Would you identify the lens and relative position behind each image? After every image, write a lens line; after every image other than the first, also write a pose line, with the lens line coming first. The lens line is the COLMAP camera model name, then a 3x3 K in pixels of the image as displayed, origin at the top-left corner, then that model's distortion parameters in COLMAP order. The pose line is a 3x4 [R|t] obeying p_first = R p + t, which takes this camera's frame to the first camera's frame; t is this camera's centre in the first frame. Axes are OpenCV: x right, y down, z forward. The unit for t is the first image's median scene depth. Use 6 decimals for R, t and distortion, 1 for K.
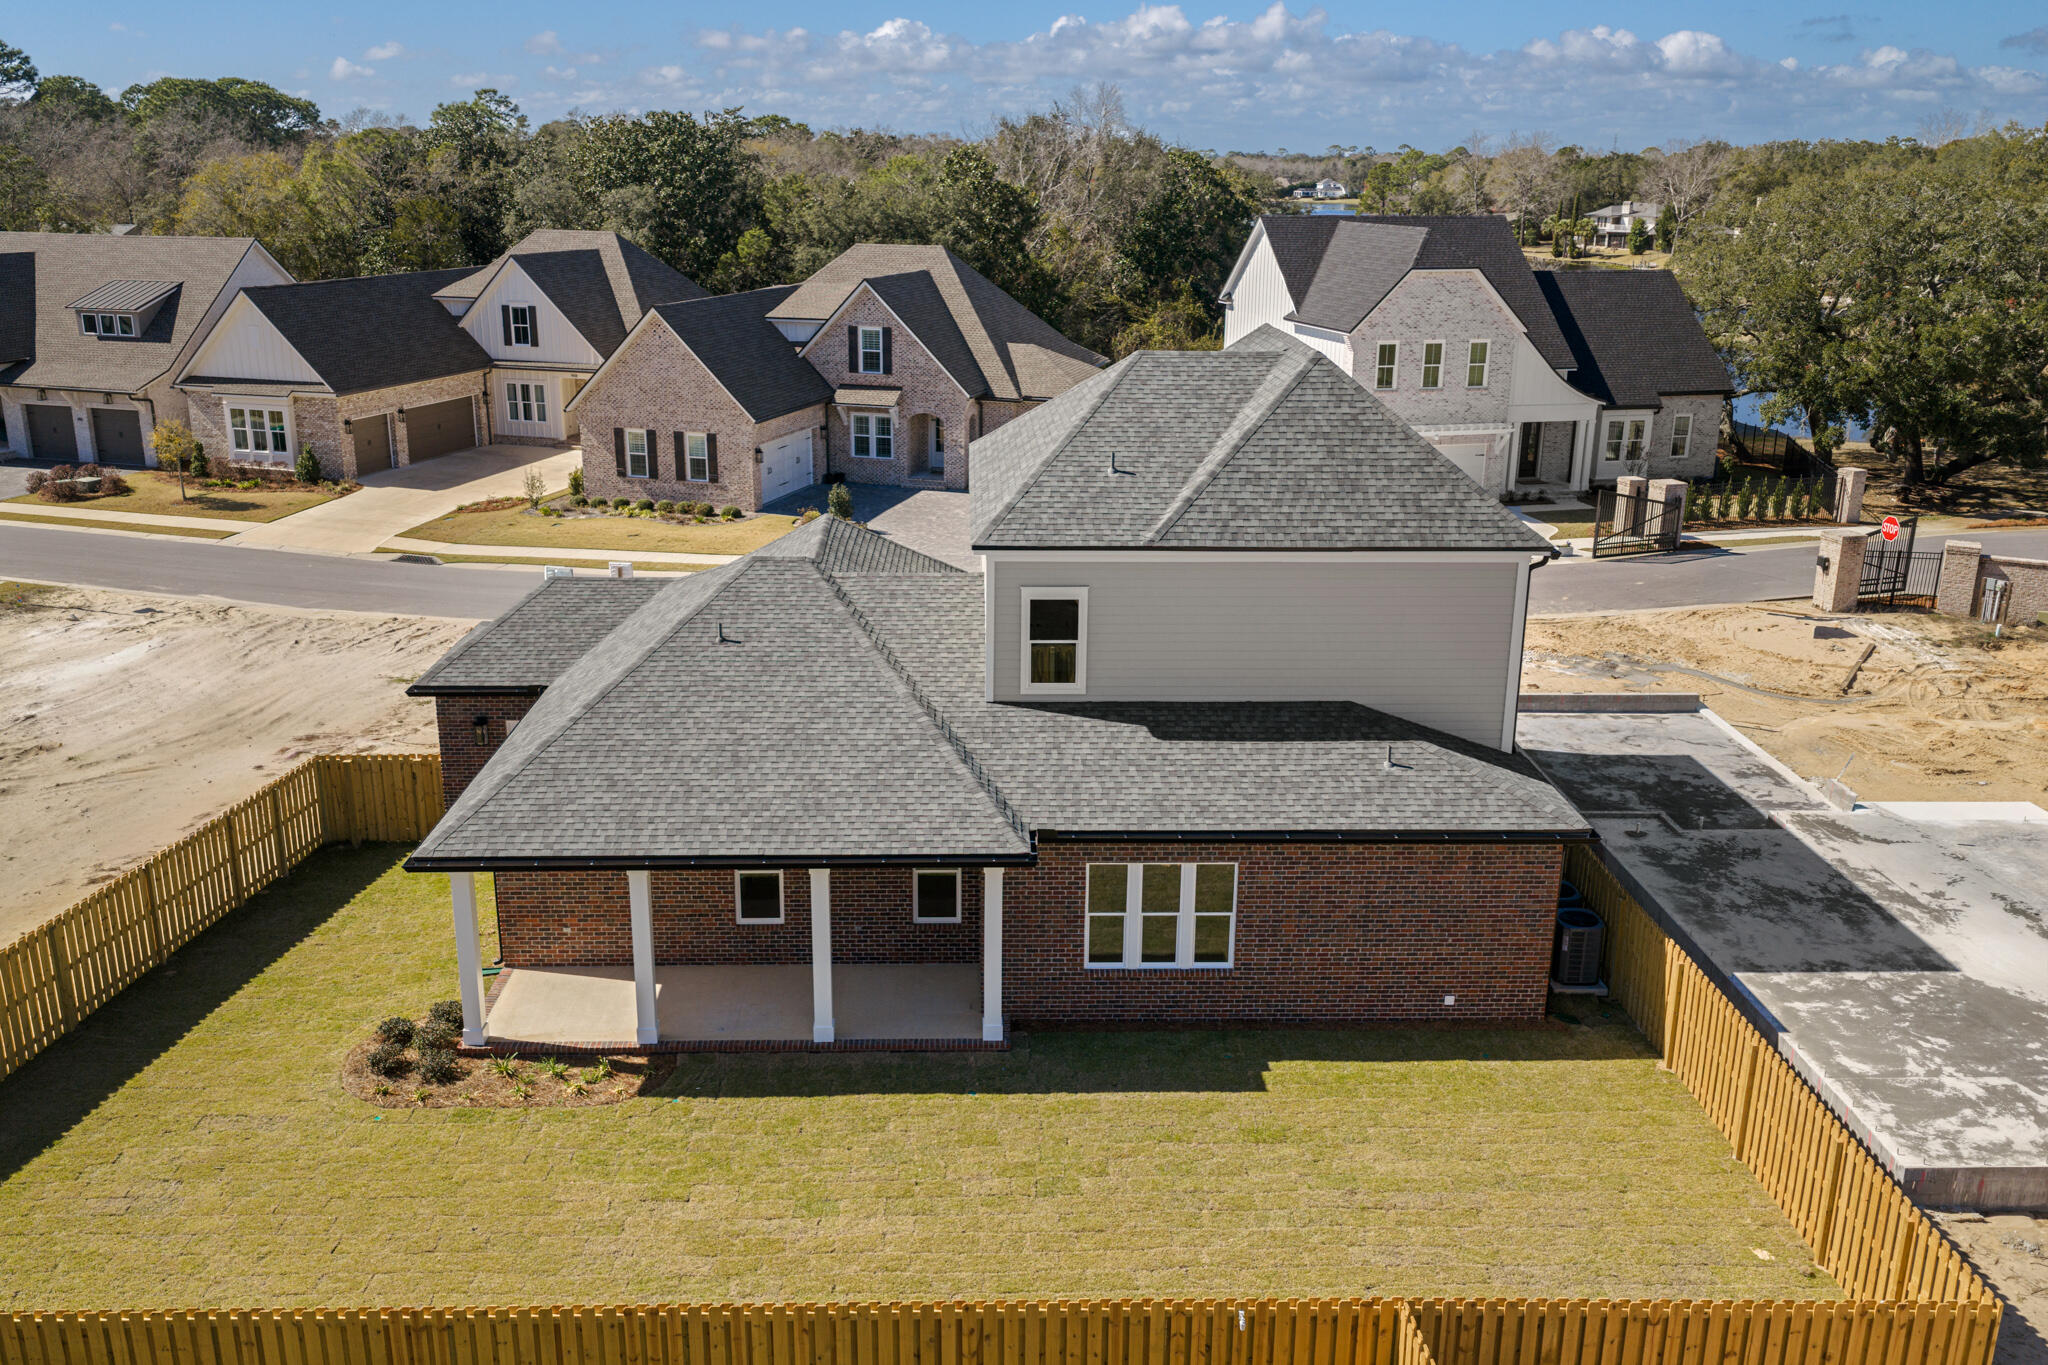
lens RADIAL K [[1708.4, 0, 1024.0], [0, 1708.4, 682.5], [0, 0, 1]] dist [0.004062, -0.002261]
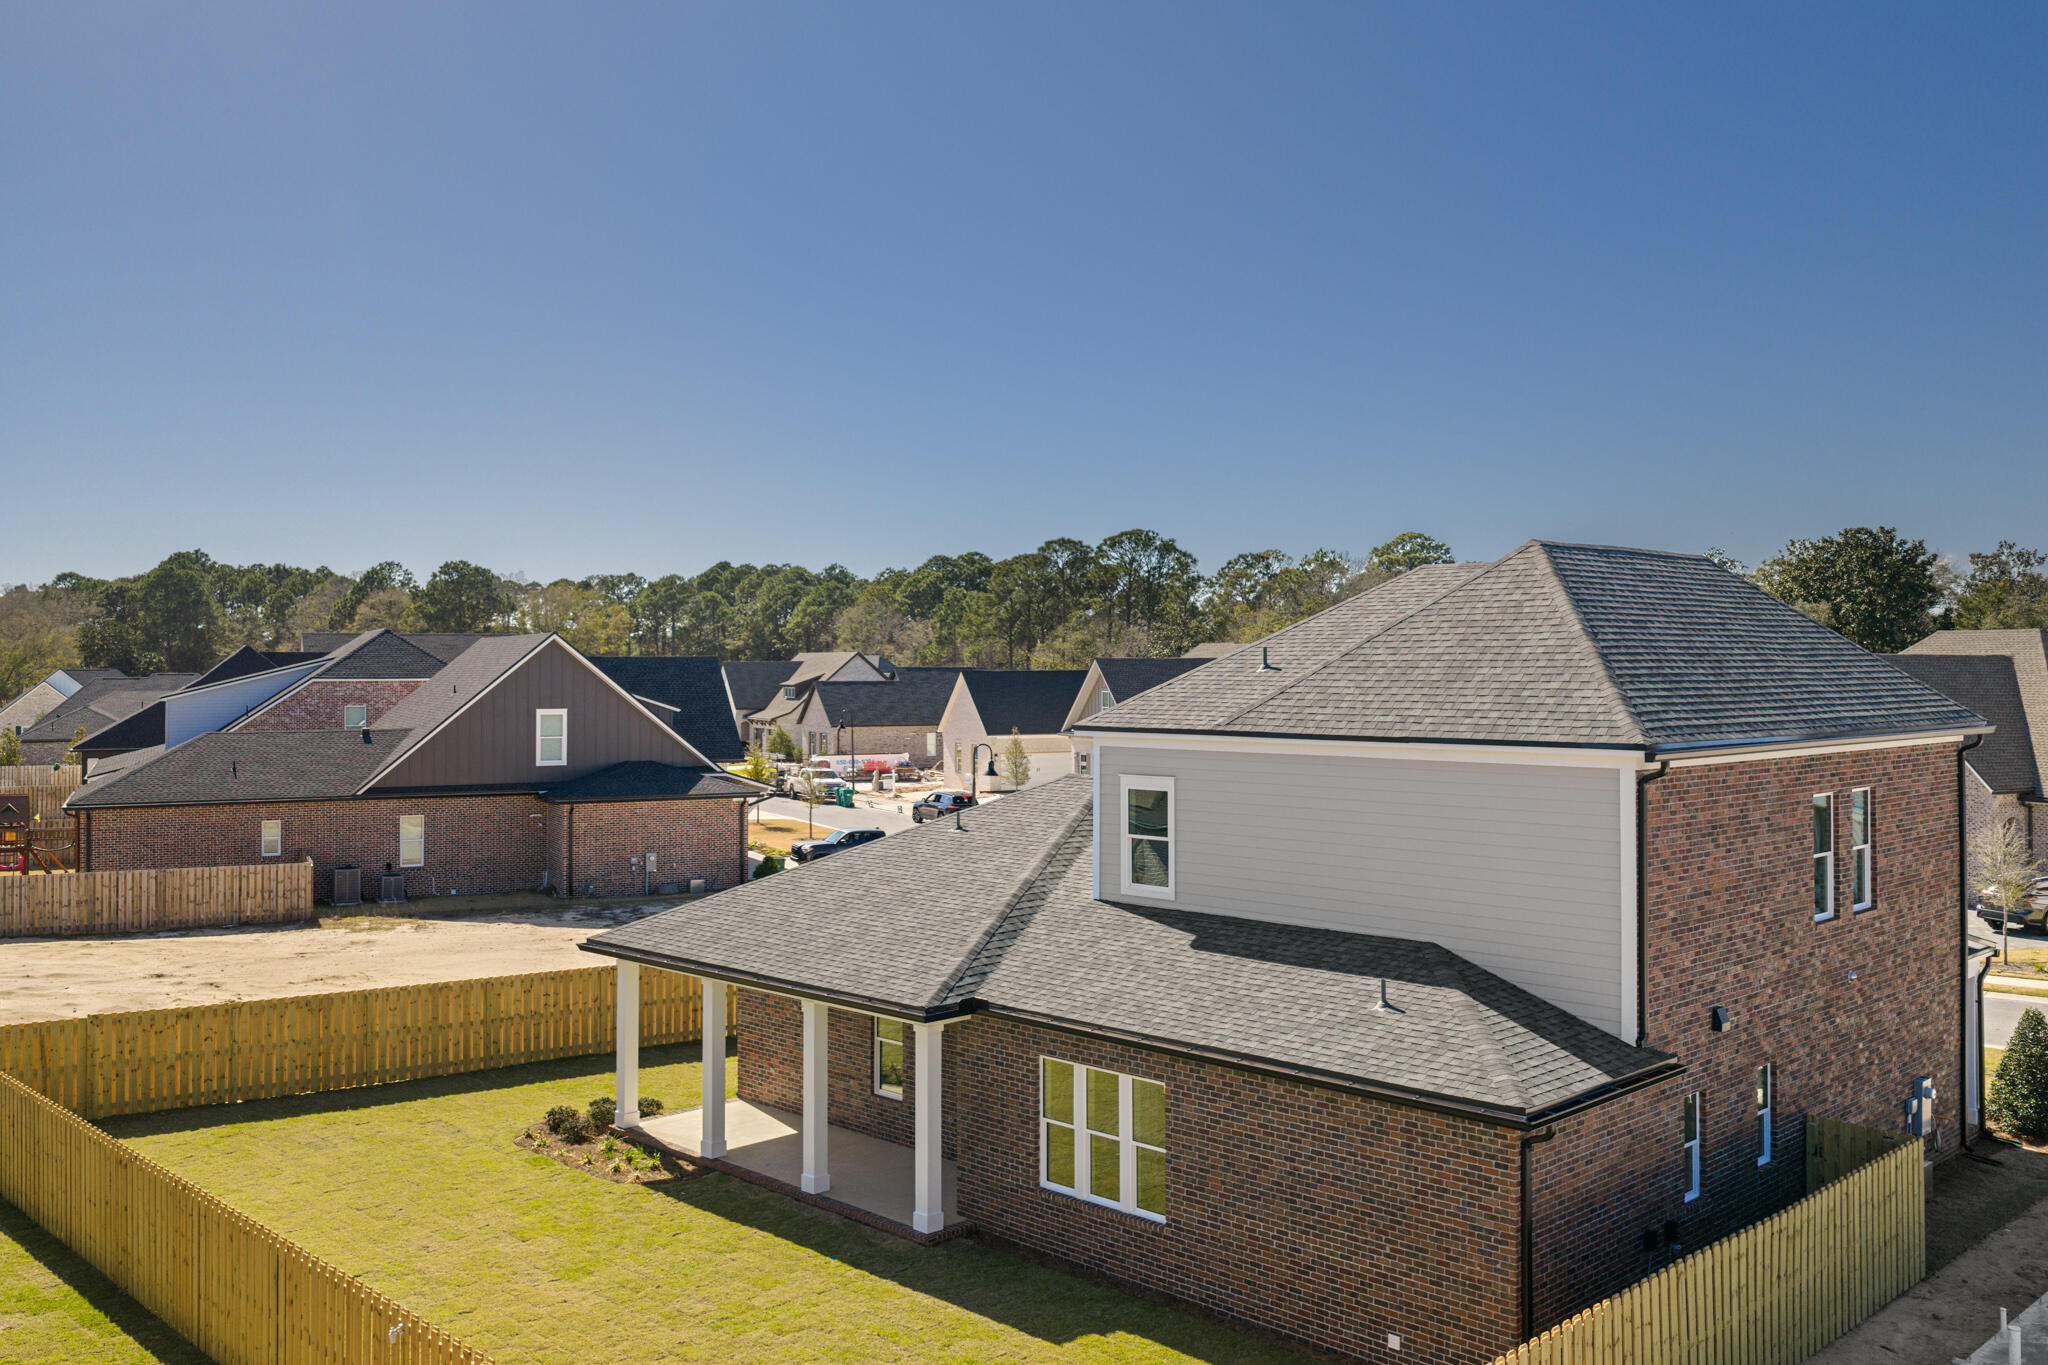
lens RADIAL K [[1742.6, 0, 1022.3], [0, 1742.6, 624.1], [0, 0, 1]] dist [-0.002830, -0.007876]
pose [[0.676979, -0.029467, -0.735413, 0.276104], [-0.204026, 0.952526, -0.225981, 0.038327], [0.707159, 0.303028, 0.638828, 0.132454]]
